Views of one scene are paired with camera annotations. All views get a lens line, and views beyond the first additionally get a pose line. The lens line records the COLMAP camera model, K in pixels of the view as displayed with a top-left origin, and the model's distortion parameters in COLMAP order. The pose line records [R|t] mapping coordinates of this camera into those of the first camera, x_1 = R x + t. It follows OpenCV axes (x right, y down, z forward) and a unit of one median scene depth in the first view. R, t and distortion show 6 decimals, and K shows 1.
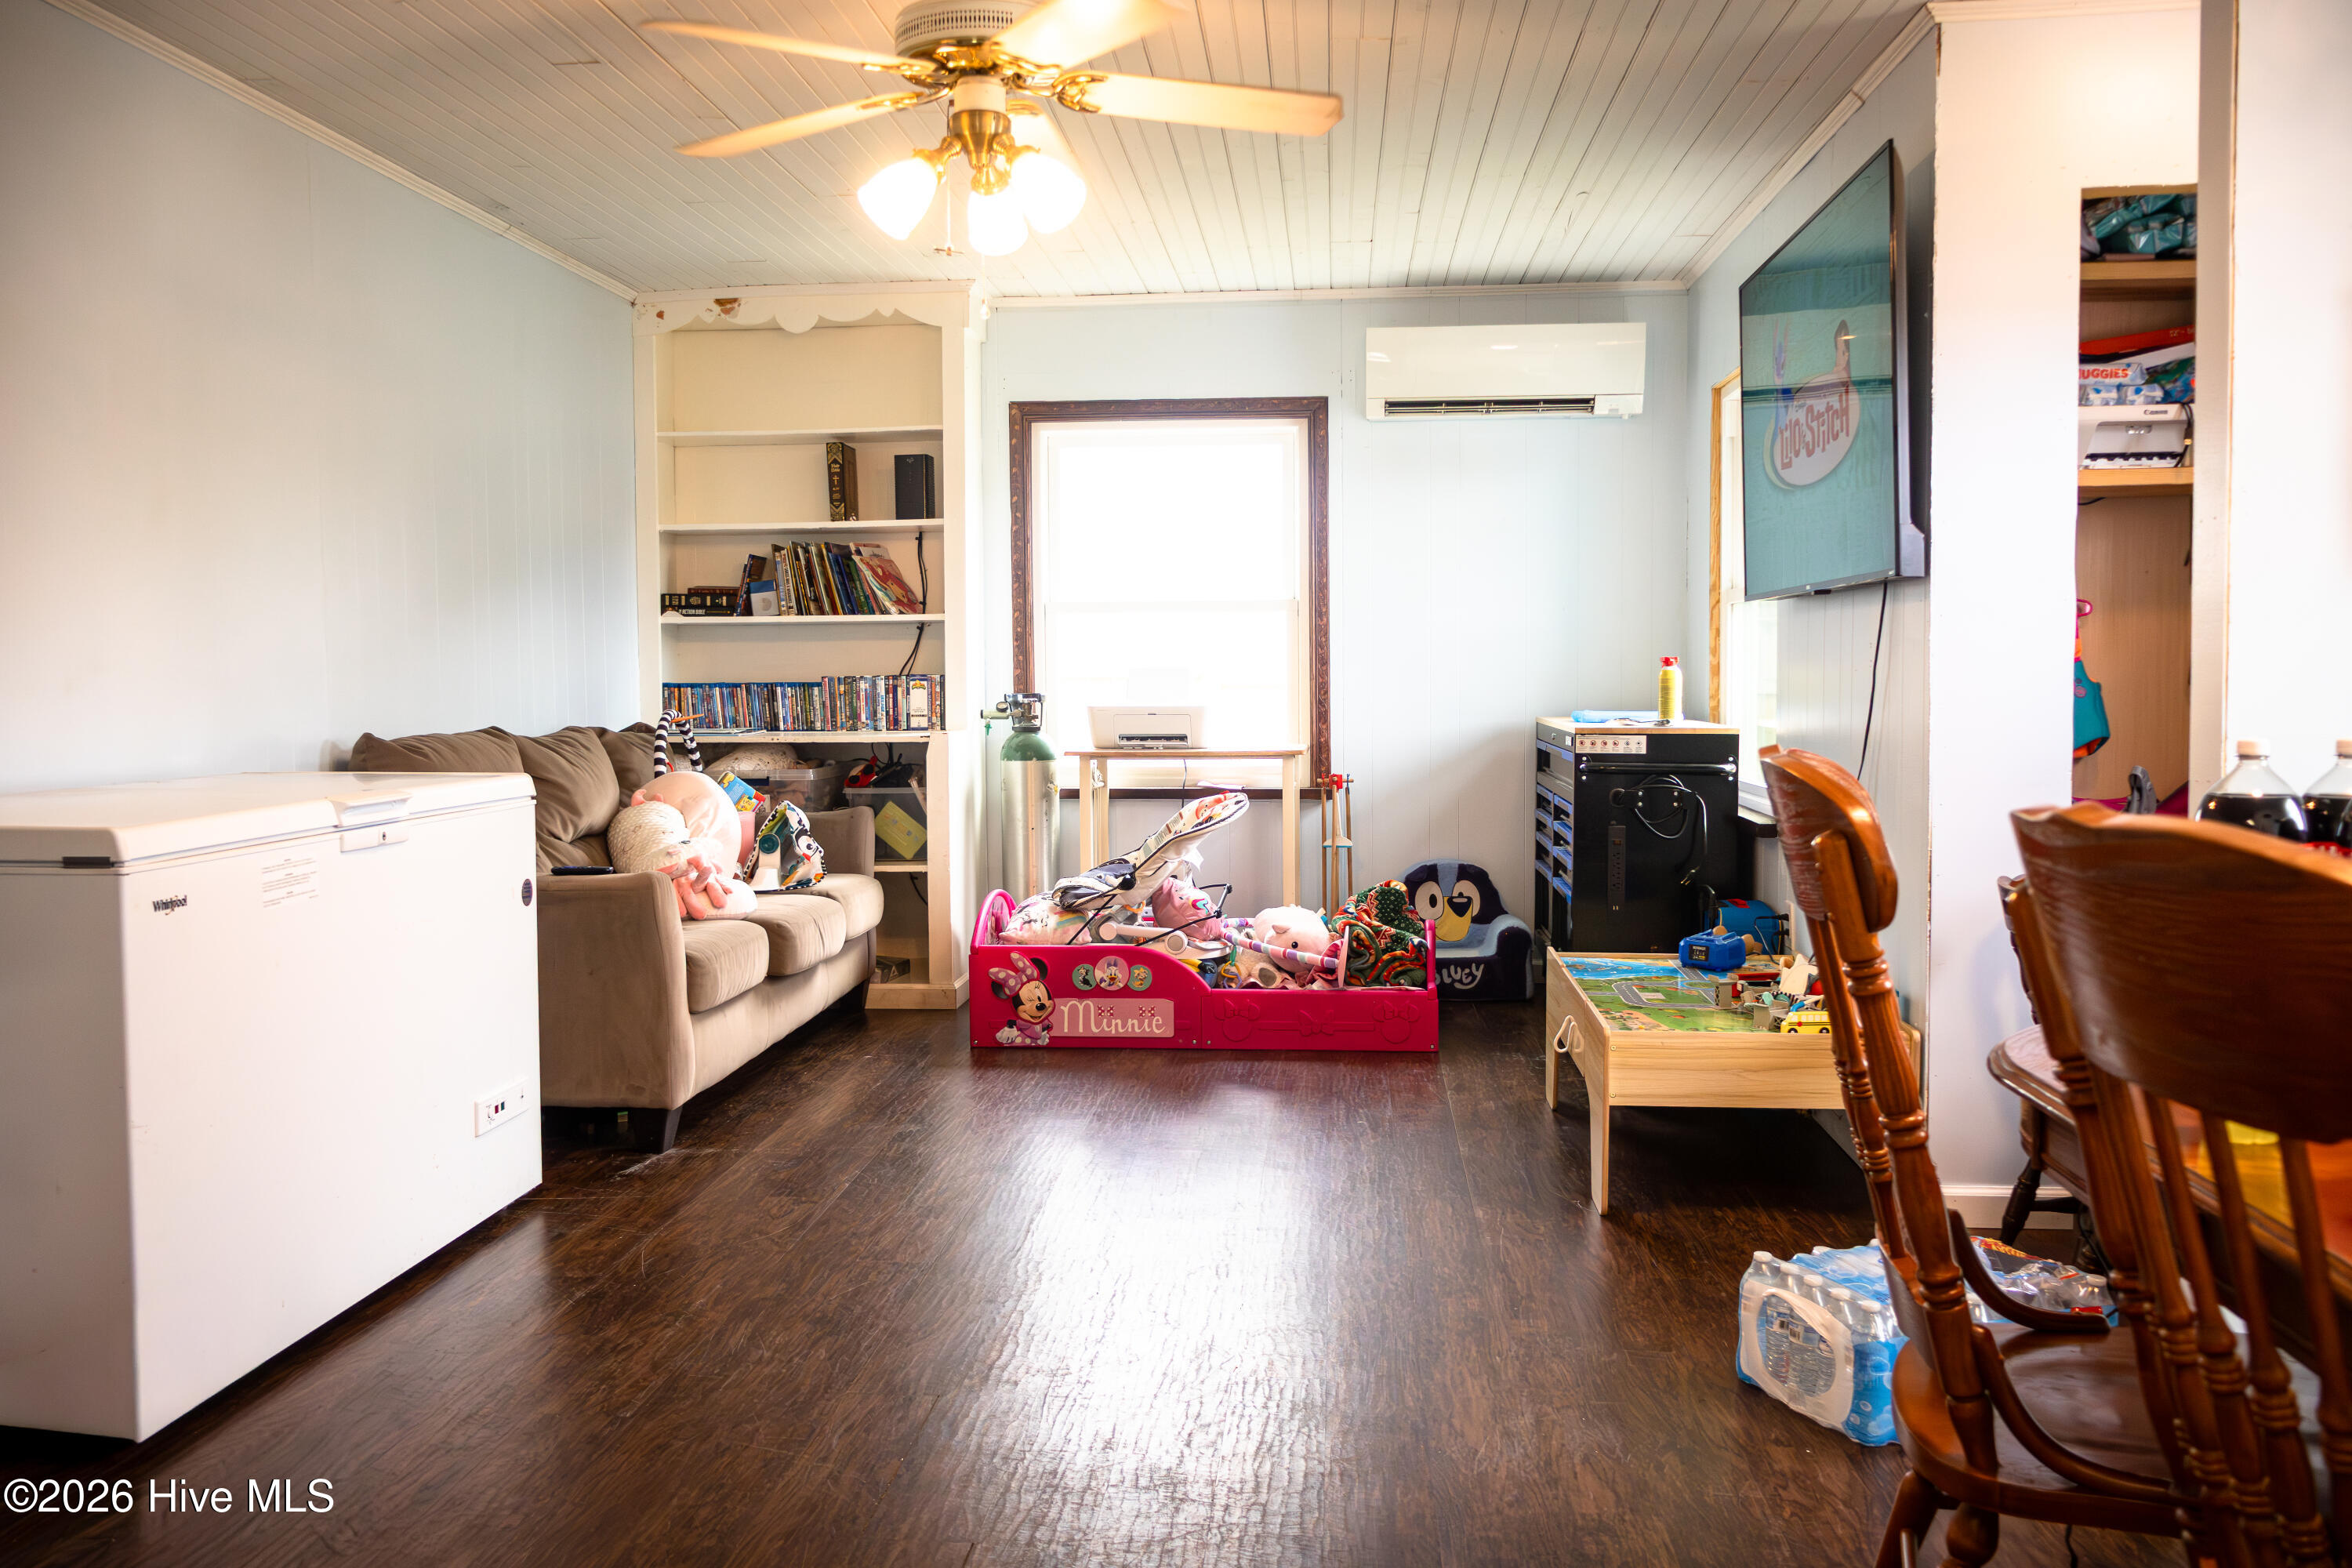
lens RADIAL K [[1974.3, 0, 1169.7], [0, 1974.3, 781.0], [0, 0, 1]] dist [0.006982, -0.006570]
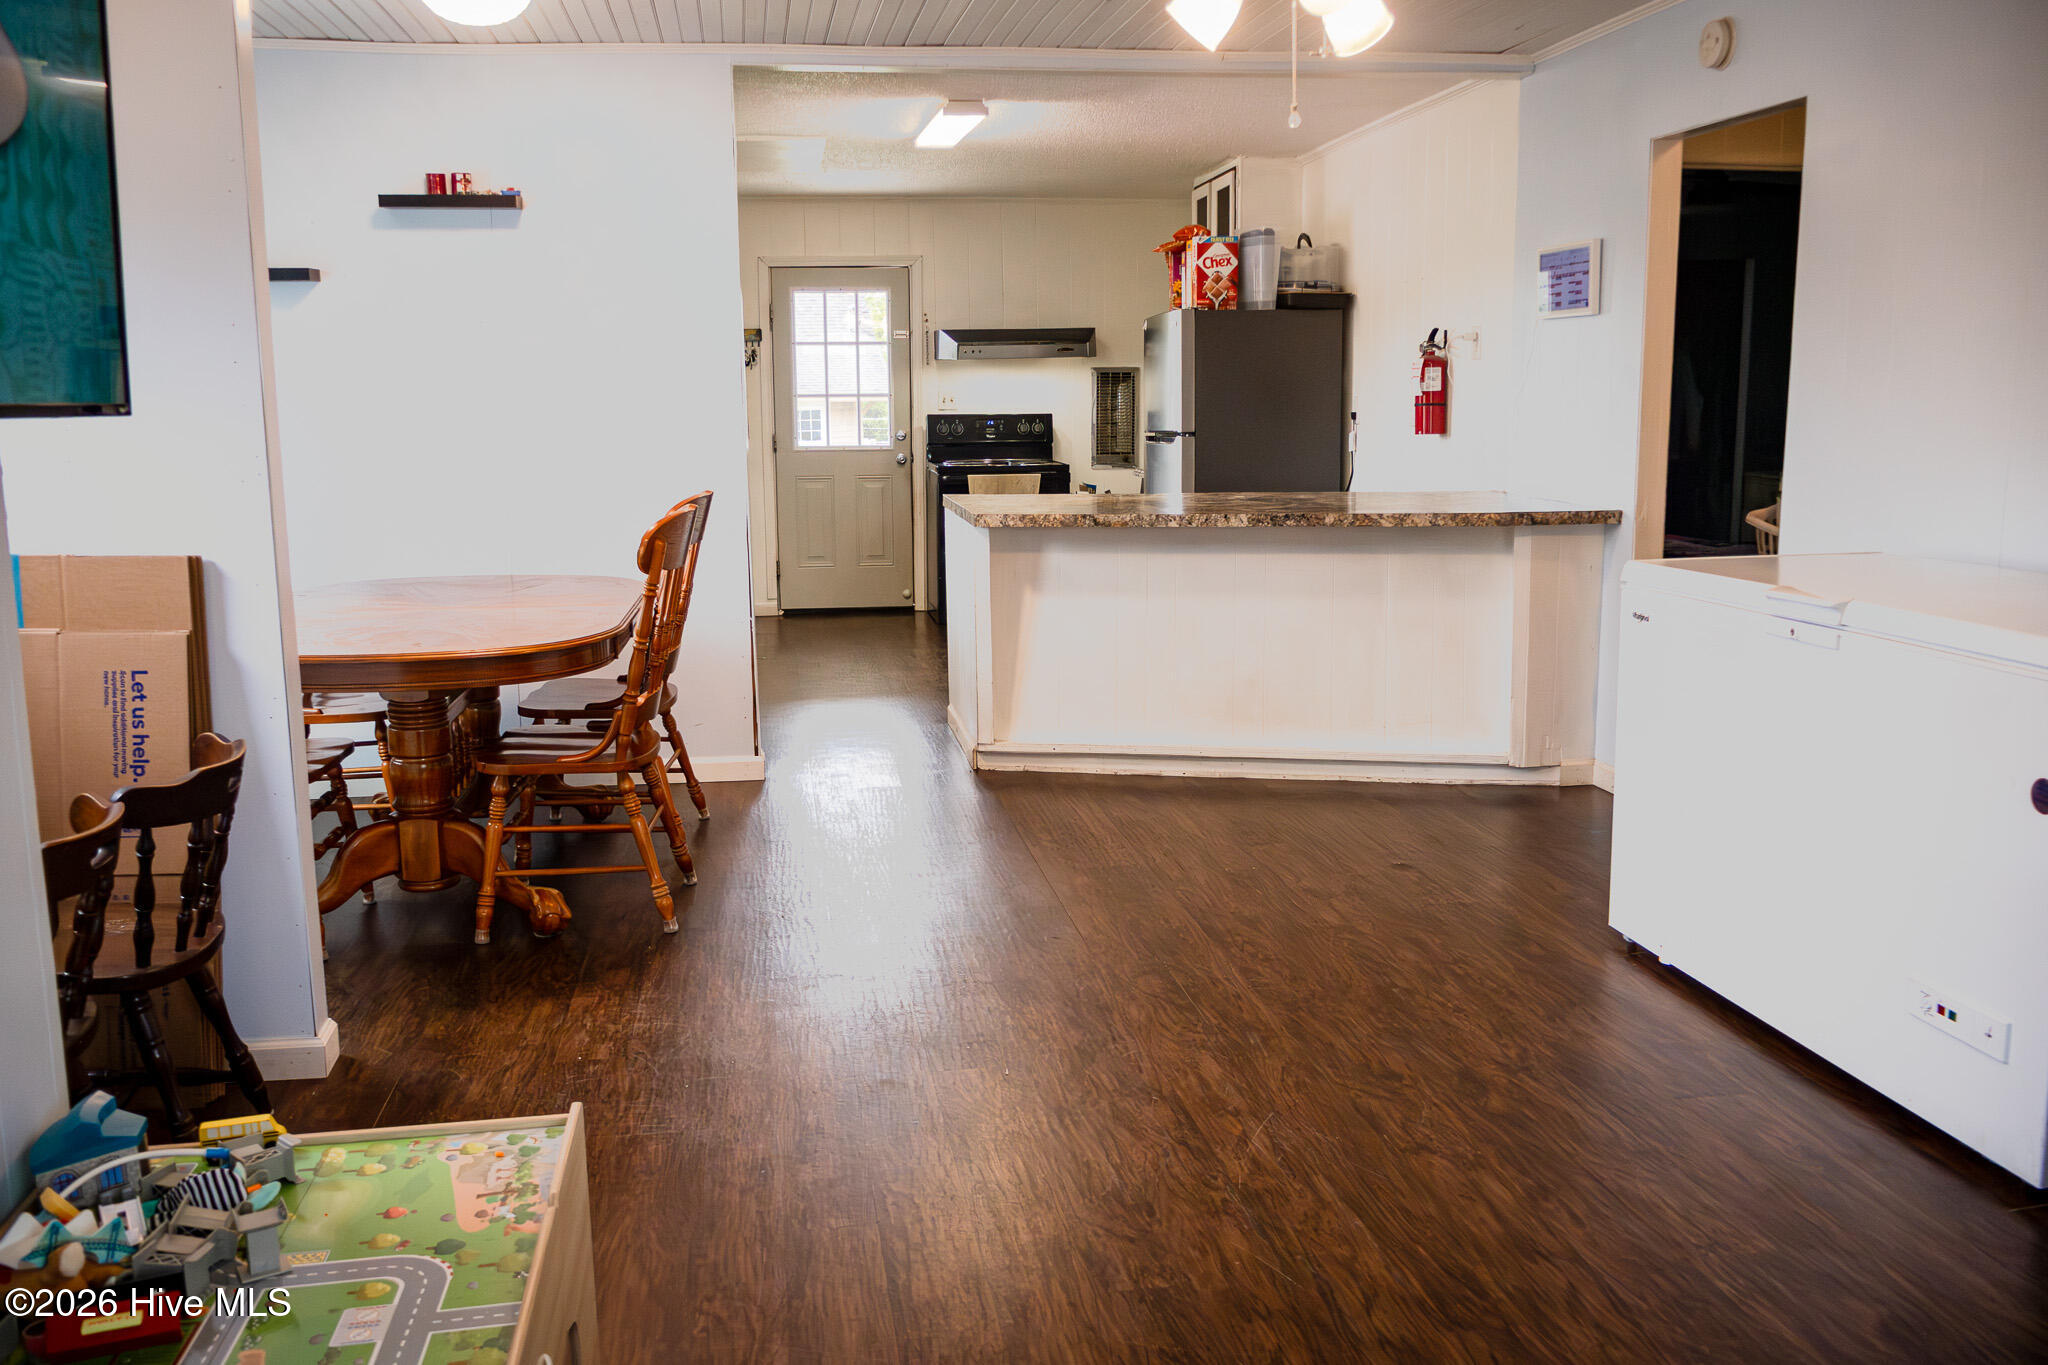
lens RADIAL K [[1719.1, 0, 1017.8], [0, 1719.1, 683.3], [0, 0, 1]] dist [0.006982, -0.006570]
pose [[-0.971248, 0.058334, -0.230813, 0.248418], [0.005848, 0.975070, 0.221821, -0.164577], [0.237999, 0.214093, -0.947376, 1.881915]]
